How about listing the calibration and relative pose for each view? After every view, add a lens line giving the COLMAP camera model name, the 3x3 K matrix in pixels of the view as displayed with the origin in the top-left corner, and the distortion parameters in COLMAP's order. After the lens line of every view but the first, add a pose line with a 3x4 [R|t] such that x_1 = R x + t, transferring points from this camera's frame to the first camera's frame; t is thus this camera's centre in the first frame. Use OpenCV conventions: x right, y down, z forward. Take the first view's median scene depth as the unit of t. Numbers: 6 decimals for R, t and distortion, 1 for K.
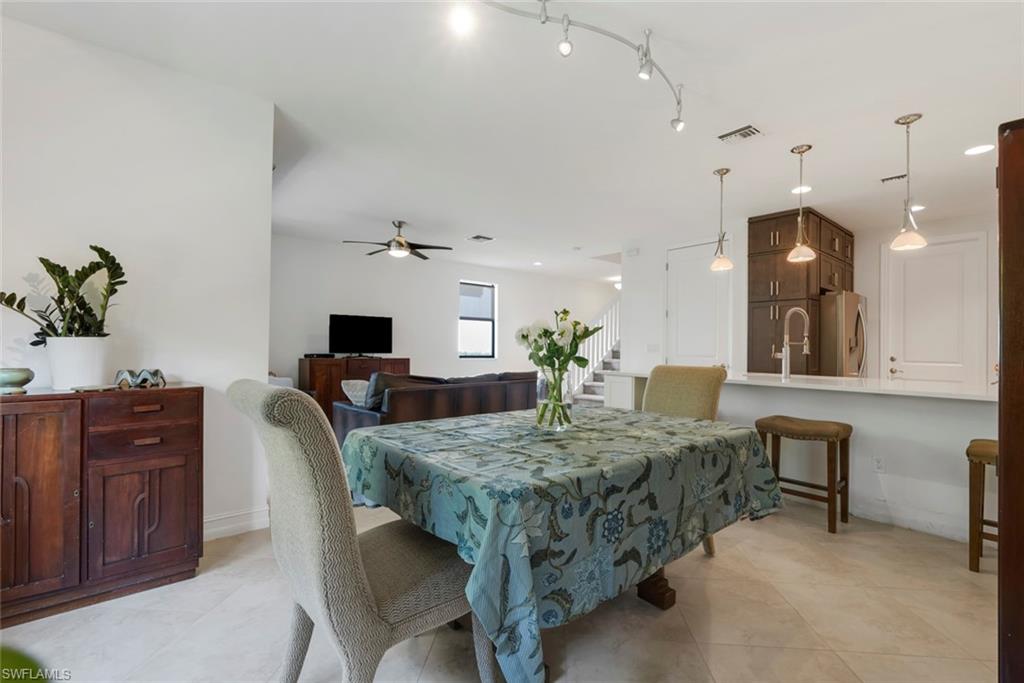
lens RADIAL K [[453.5, 0, 520.7], [0, 453.5, 339.7], [0, 0, 1]] dist [-0.004575, 0.000071]
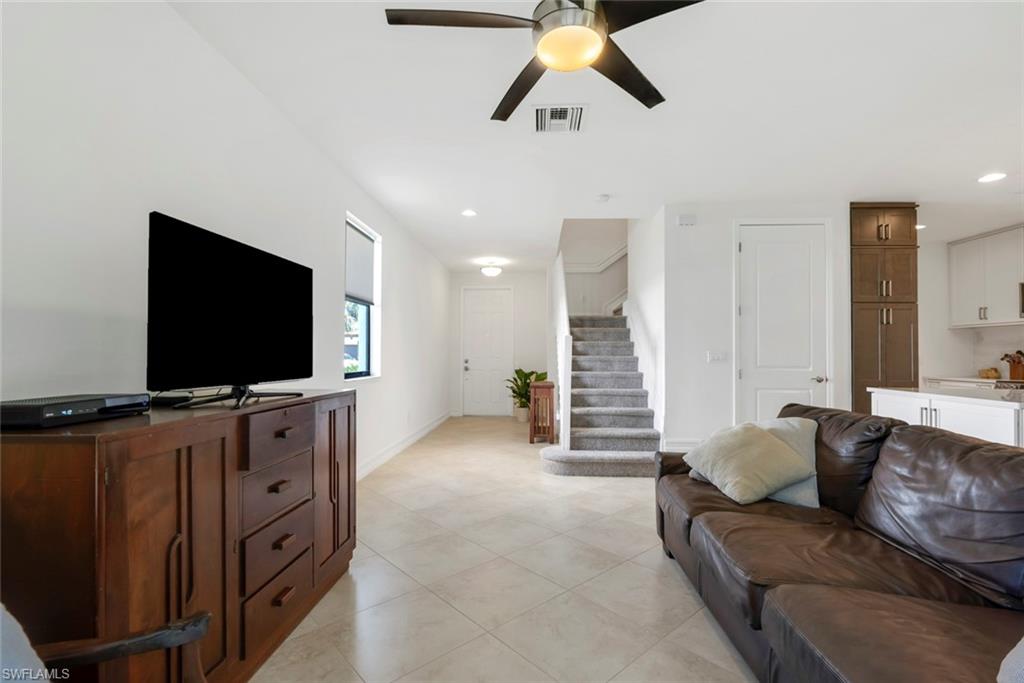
lens RADIAL K [[453.5, 0, 508.4], [0, 453.5, 346.9], [0, 0, 1]] dist [-0.004575, 0.000071]
pose [[0.697217, 0.007432, 0.716822, -0.447757], [-0.011645, 0.999932, 0.000959, 0.005930], [-0.716766, -0.009016, 0.697256, 0.715620]]
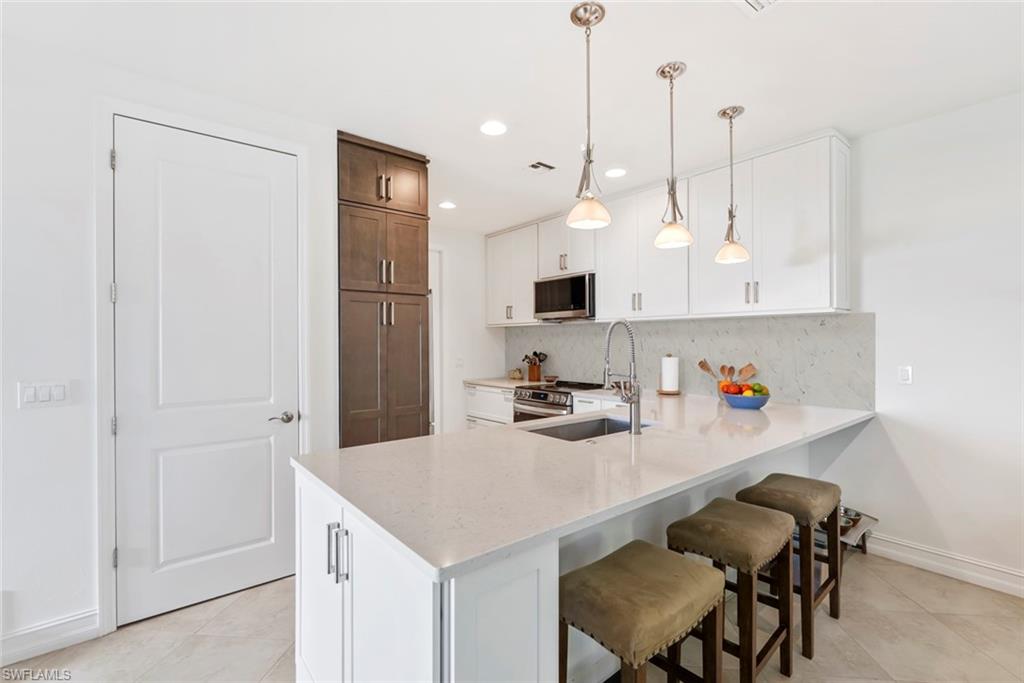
lens RADIAL K [[453.5, 0, 499.5], [0, 453.5, 340.8], [0, 0, 1]] dist [-0.004575, 0.000071]
pose [[0.048004, -0.010137, 0.998796, -0.015734], [-0.009904, 0.999895, 0.010625, -0.024668], [-0.998798, -0.010402, 0.047899, 0.646469]]
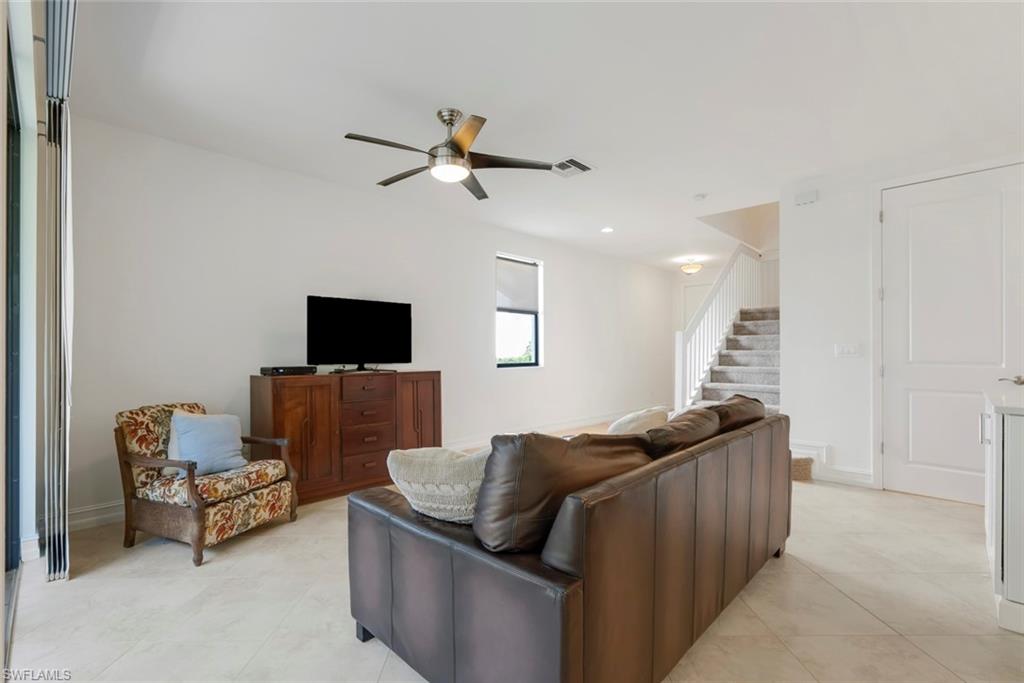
lens RADIAL K [[453.5, 0, 519.0], [0, 453.5, 348.6], [0, 0, 1]] dist [-0.004575, 0.000071]
pose [[0.995841, -0.010494, 0.090499, -0.209634], [0.009330, 0.999868, 0.013272, 0.004100], [-0.090627, -0.012373, 0.995808, 0.413756]]
